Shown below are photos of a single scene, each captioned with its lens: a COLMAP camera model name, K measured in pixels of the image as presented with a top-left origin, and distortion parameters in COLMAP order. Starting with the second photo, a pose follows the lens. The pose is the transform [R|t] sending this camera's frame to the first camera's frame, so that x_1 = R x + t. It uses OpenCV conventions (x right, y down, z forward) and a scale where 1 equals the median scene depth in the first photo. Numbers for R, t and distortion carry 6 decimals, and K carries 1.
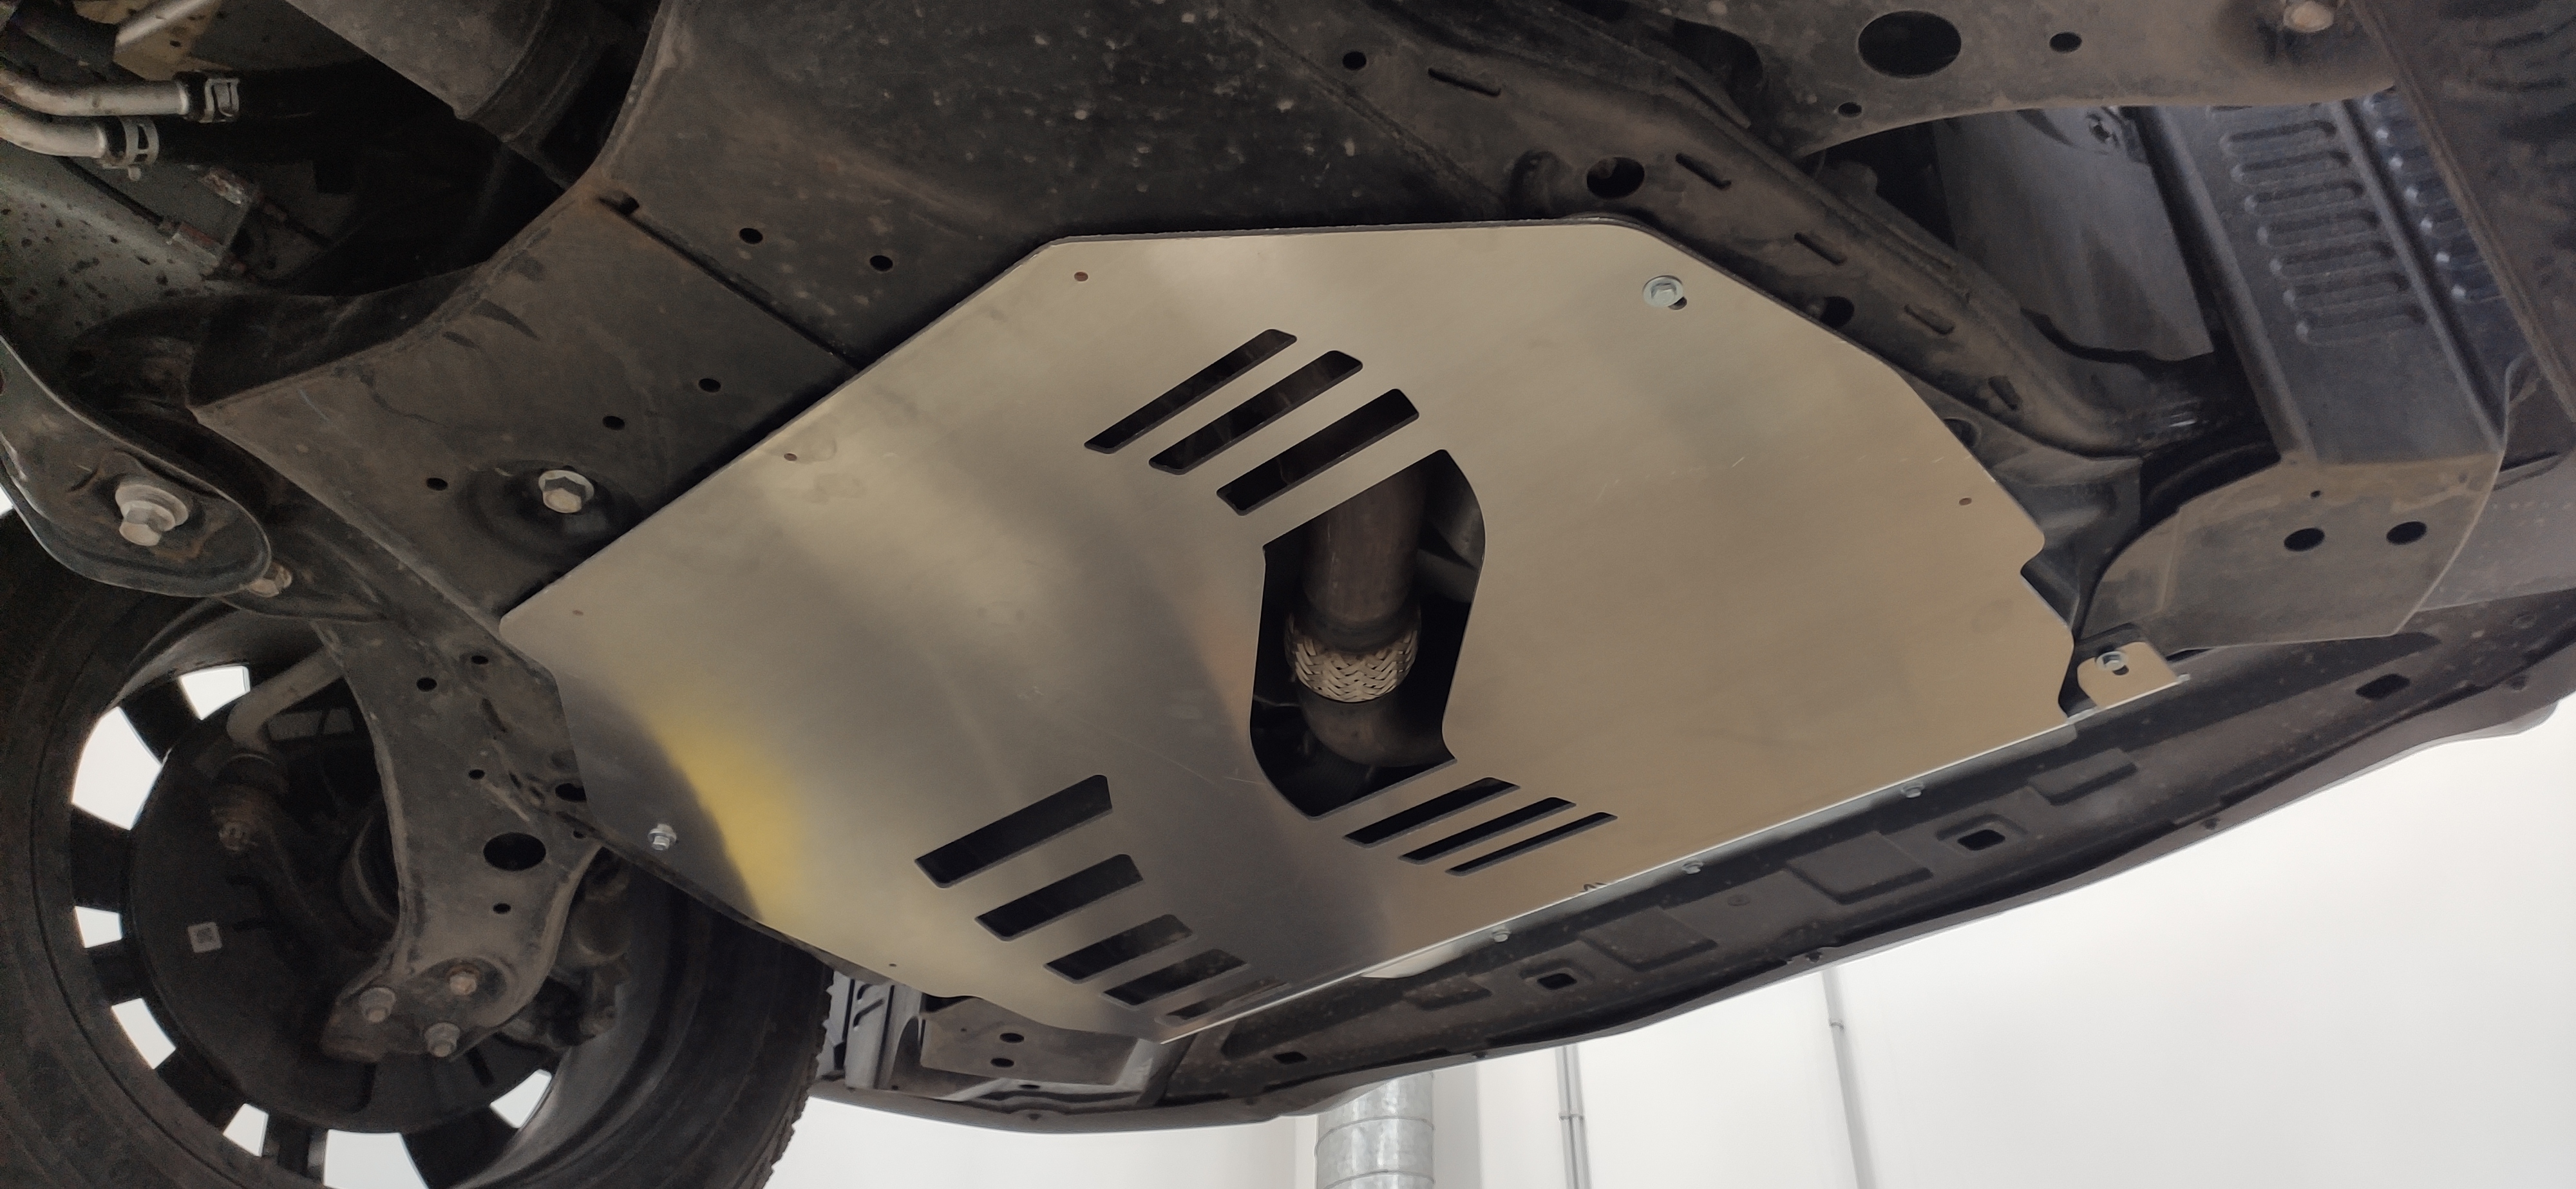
lens RADIAL K [[1936.1, 0, 1288.0], [0, 1936.1, 594.5], [0, 0, 1]] dist [0.099602, -0.162562]
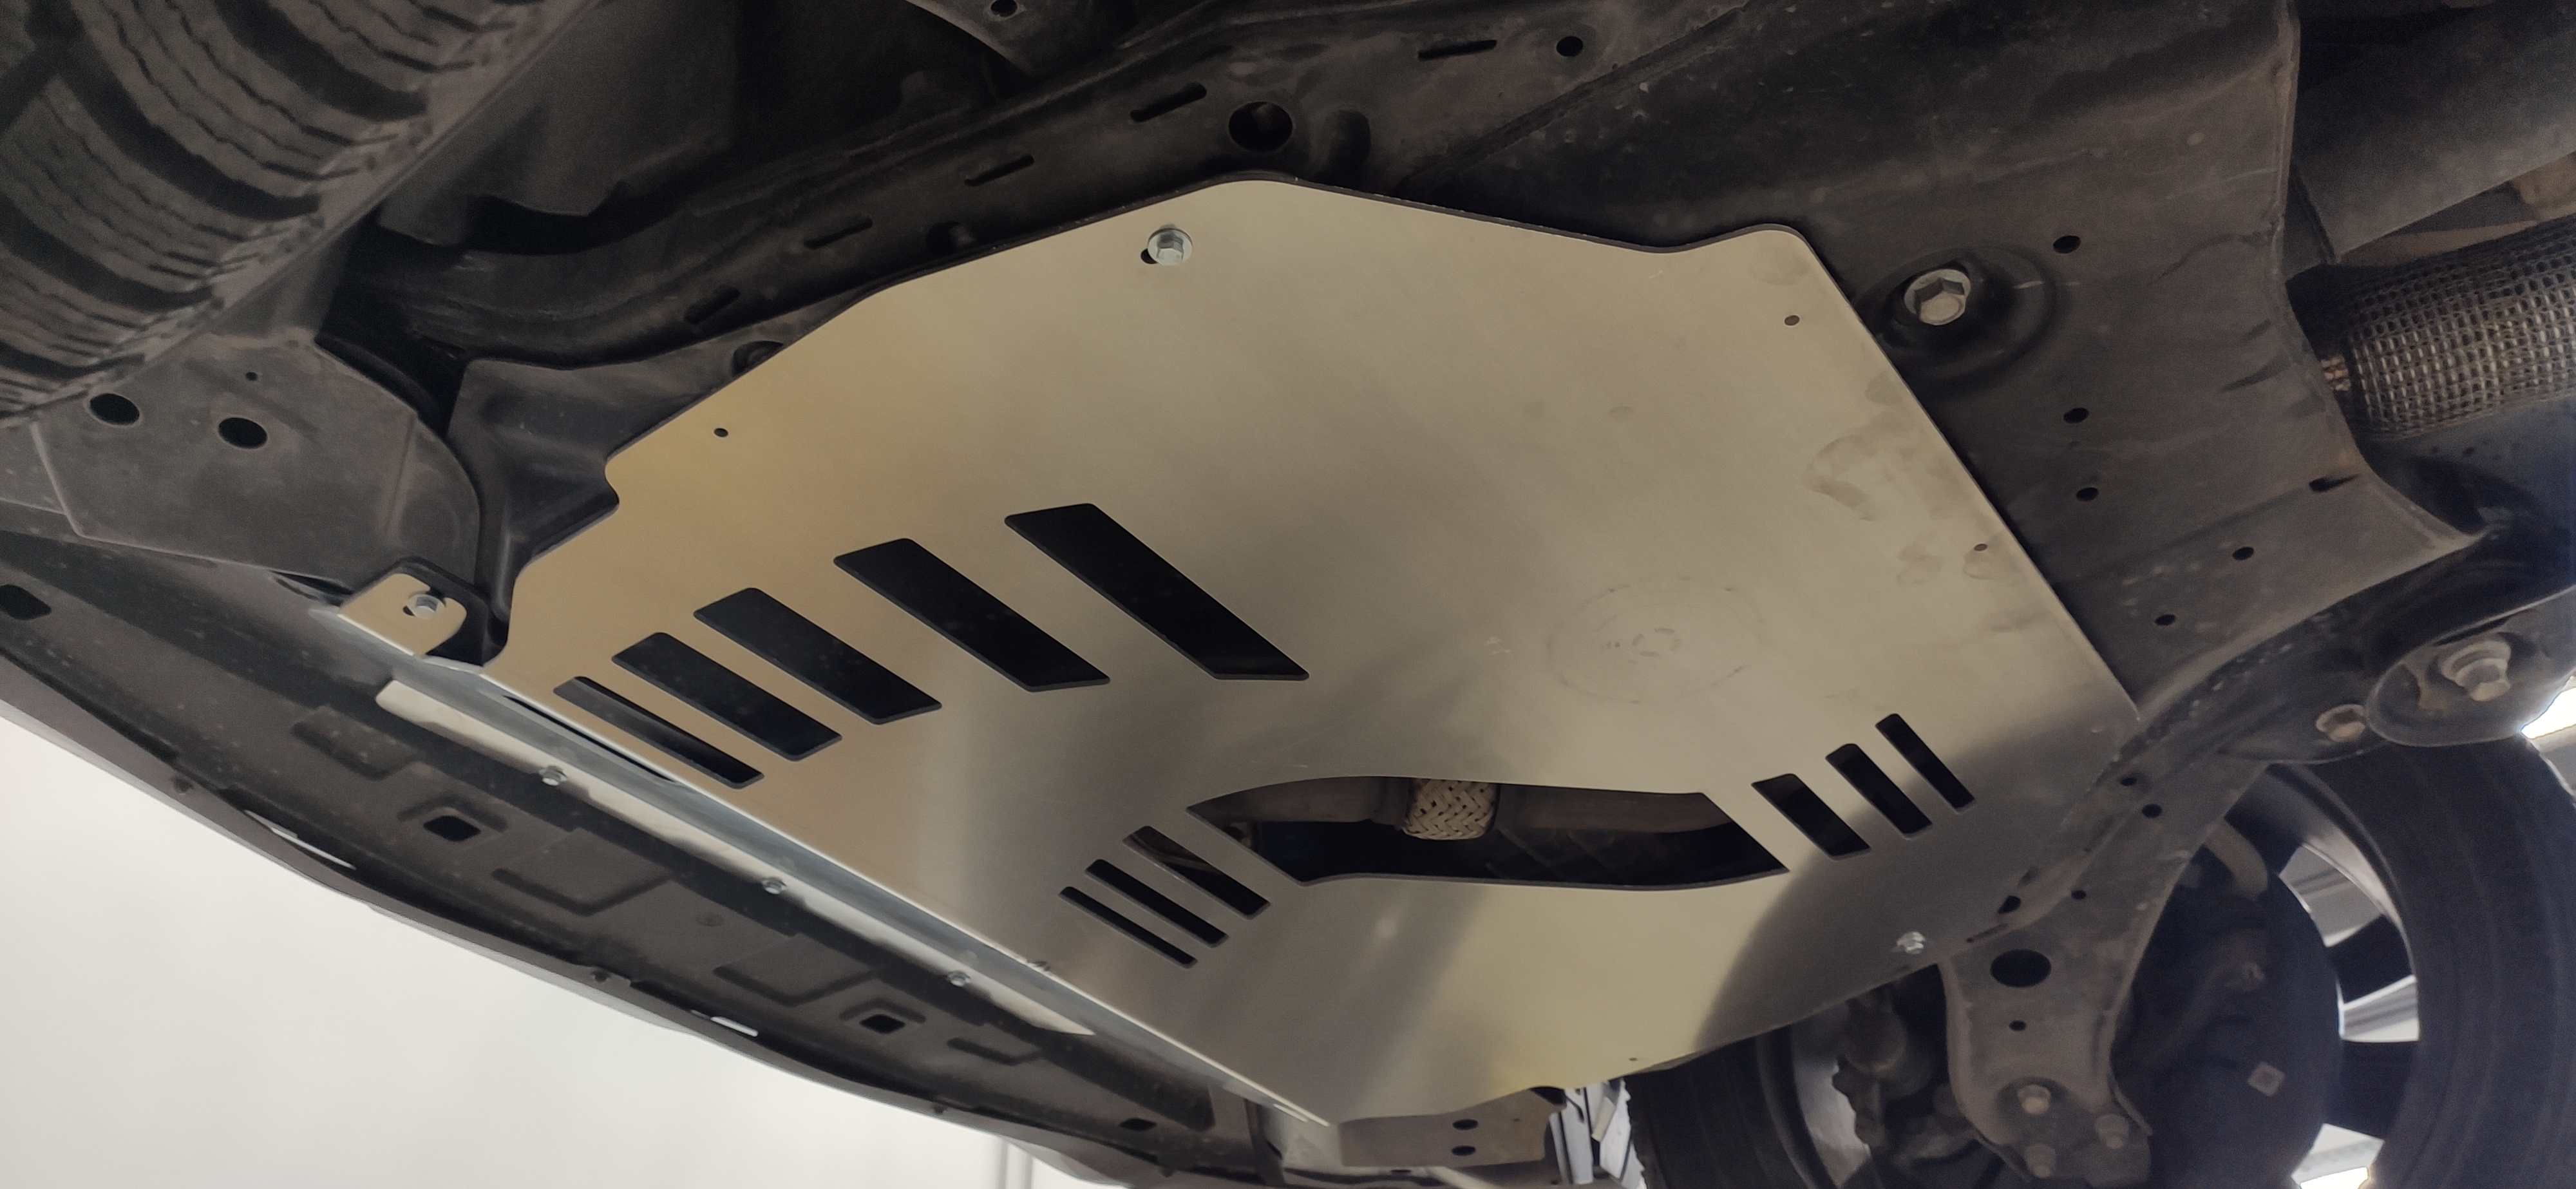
lens RADIAL K [[1936.1, 0, 1288.0], [0, 1936.1, 594.5], [0, 0, 1]] dist [0.099602, -0.162562]
pose [[-0.082571, 0.610866, 0.787416, -0.845768], [-0.559992, 0.625141, -0.543698, 0.577910], [-0.824373, -0.485840, 0.290462, 0.849453]]
